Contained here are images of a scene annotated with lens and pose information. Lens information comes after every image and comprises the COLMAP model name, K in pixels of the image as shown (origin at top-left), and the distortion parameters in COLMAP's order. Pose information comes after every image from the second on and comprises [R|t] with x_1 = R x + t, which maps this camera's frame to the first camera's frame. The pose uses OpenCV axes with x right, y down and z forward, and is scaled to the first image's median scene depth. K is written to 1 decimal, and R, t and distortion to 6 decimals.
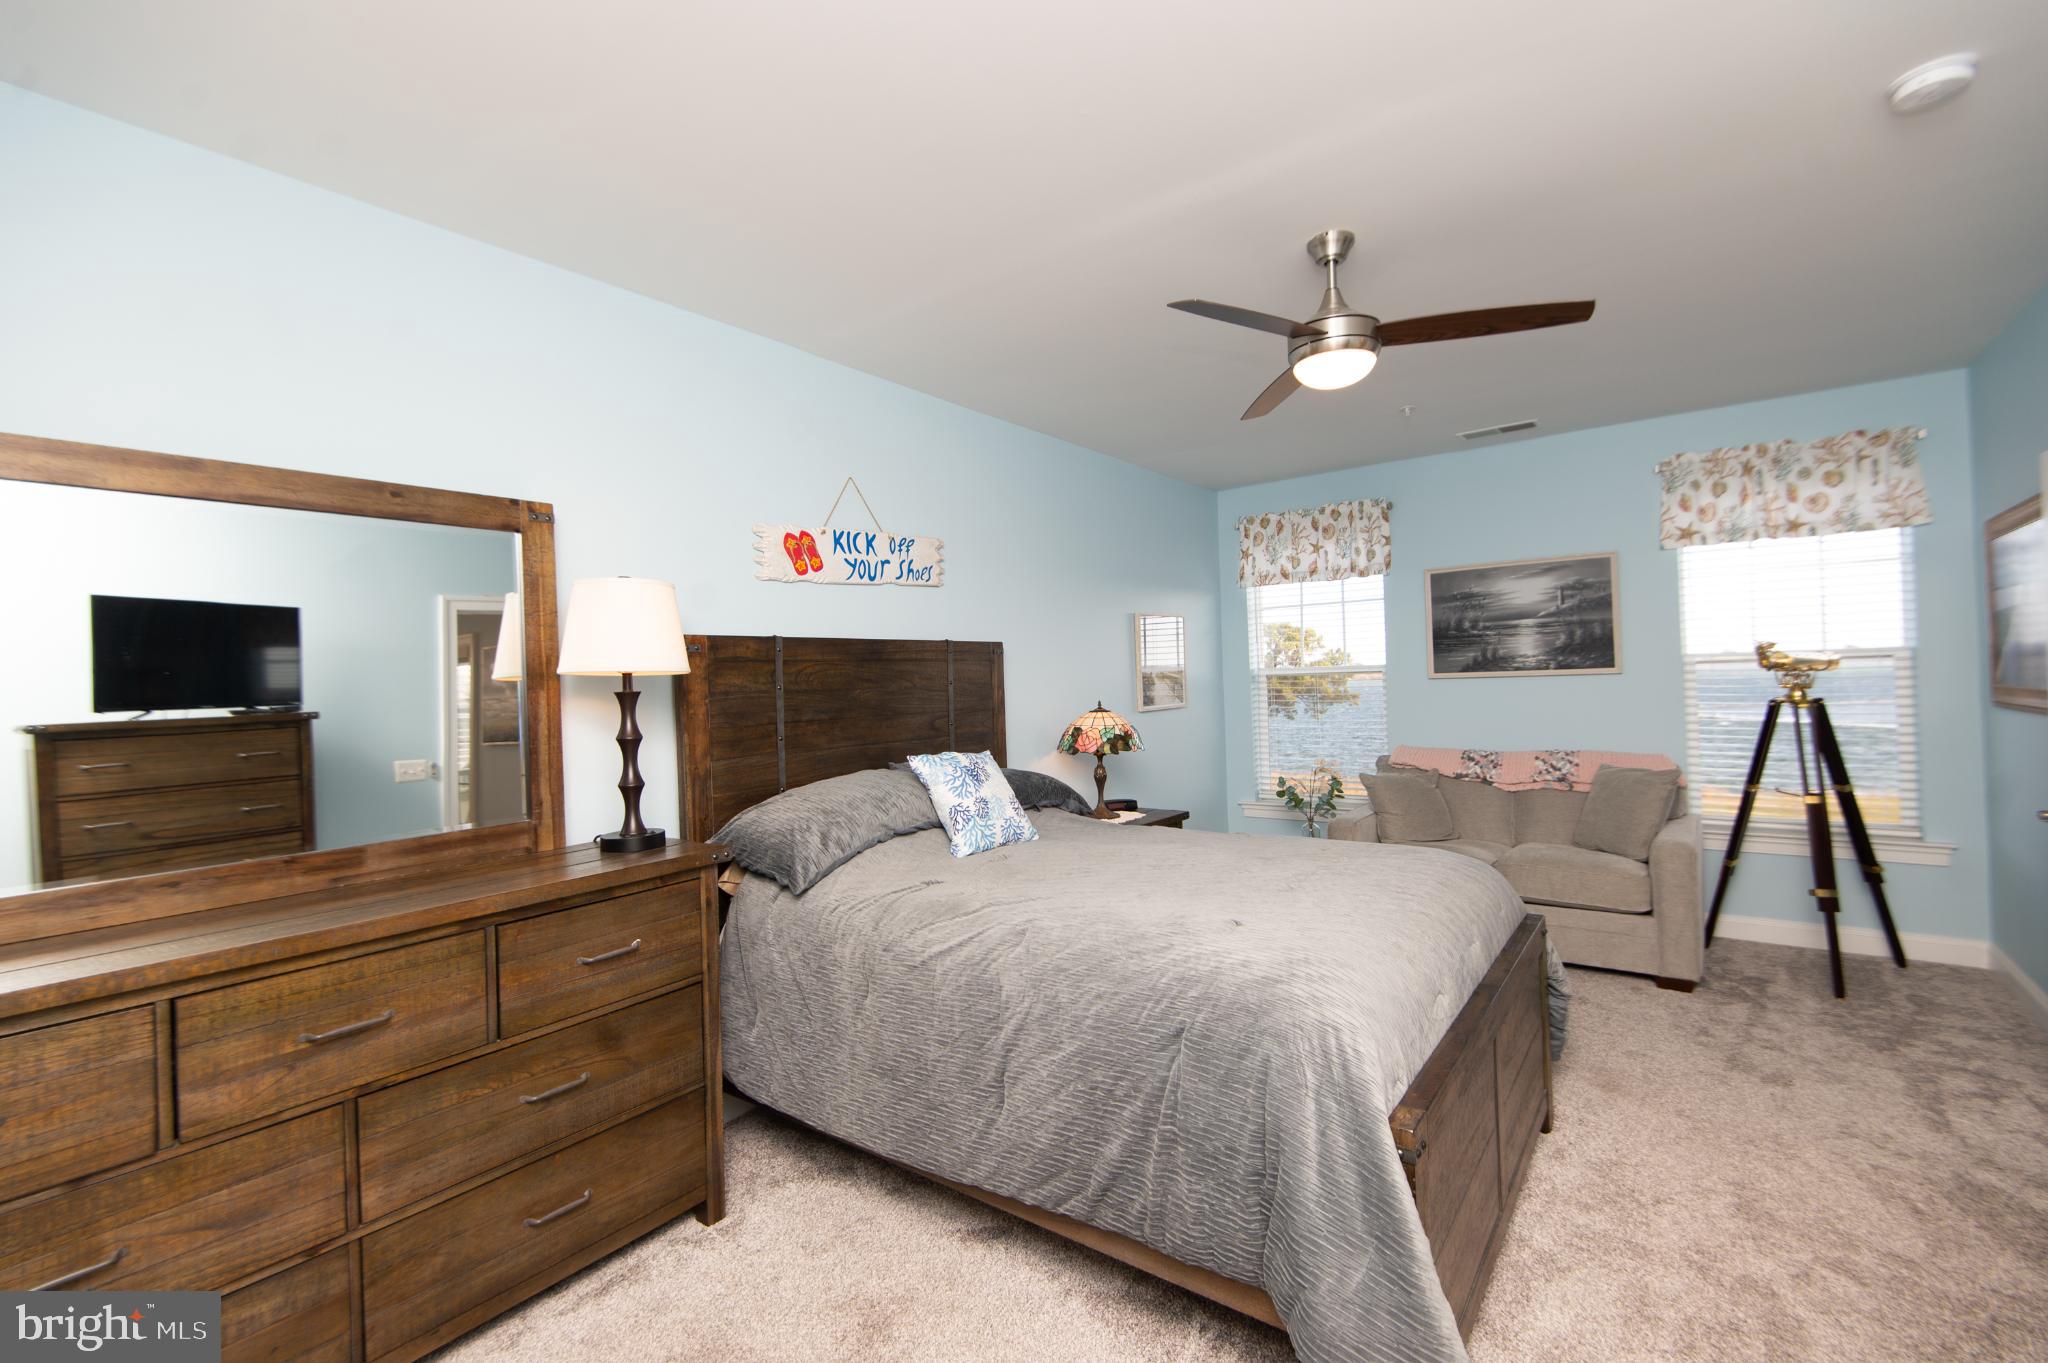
lens RADIAL K [[895.0, 0, 1031.0], [0, 895.0, 674.9], [0, 0, 1]] dist [0.033034, -0.021335]
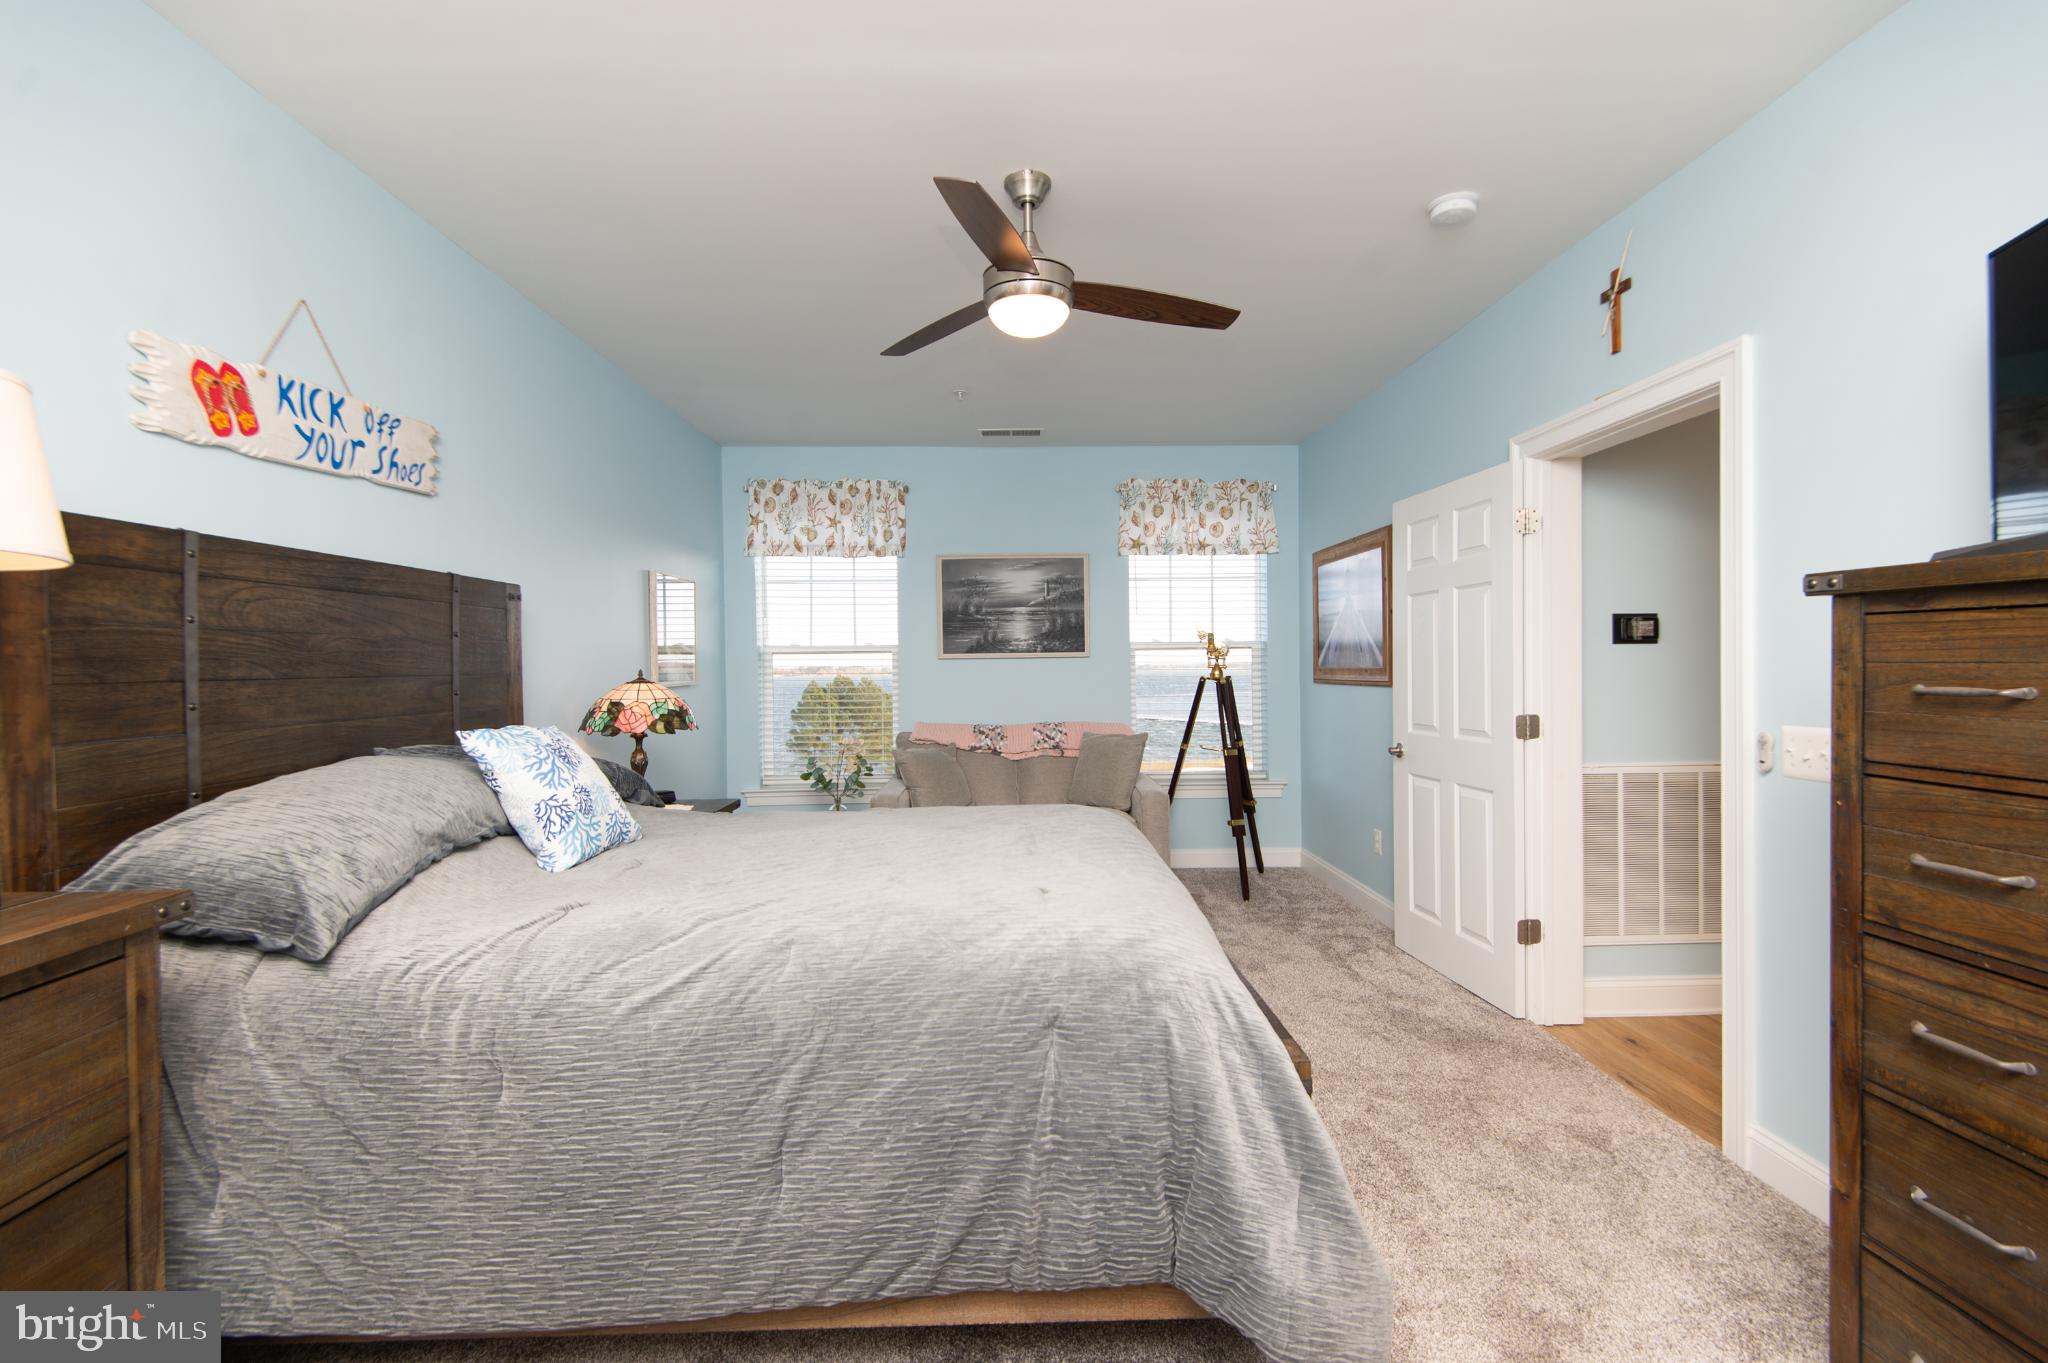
lens RADIAL K [[895.0, 0, 1031.0], [0, 895.0, 674.9], [0, 0, 1]] dist [0.033034, -0.021335]
pose [[0.780727, 0.015770, 0.624674, -0.194826], [-0.018087, 0.999833, -0.002636, 0.036761], [-0.624611, -0.009240, 0.780881, 0.178700]]
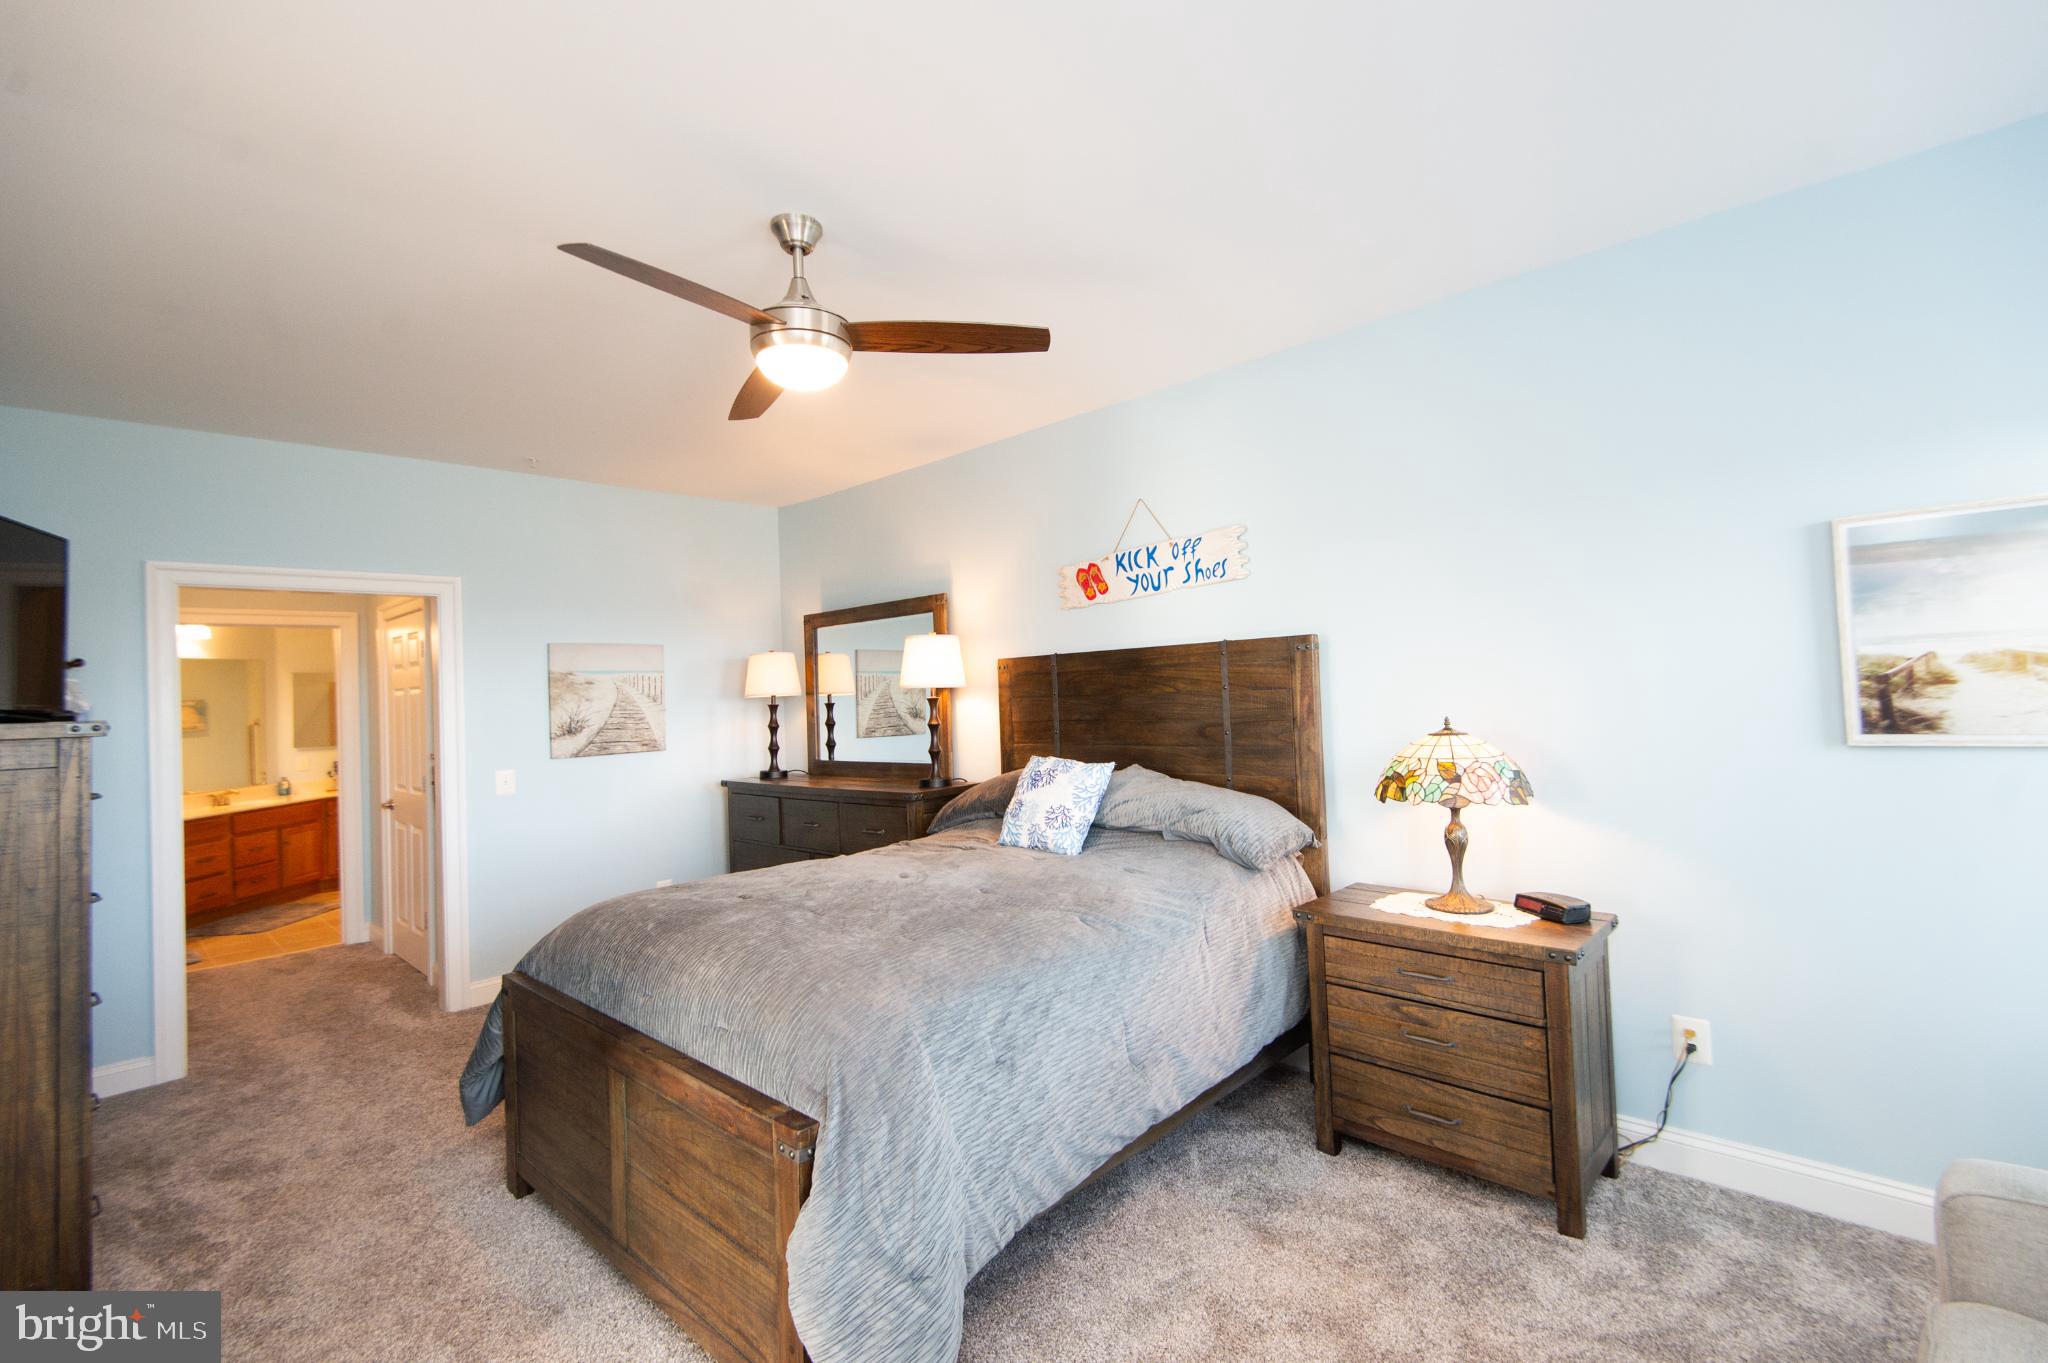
lens RADIAL K [[912.2, 0, 1029.7], [0, 912.2, 674.0], [0, 0, 1]] dist [0.033111, -0.021685]
pose [[-0.121210, 0.014064, -0.992527, 0.913844], [0.046168, 0.998897, 0.008516, -0.023873], [0.991553, -0.044790, -0.121726, 0.990939]]
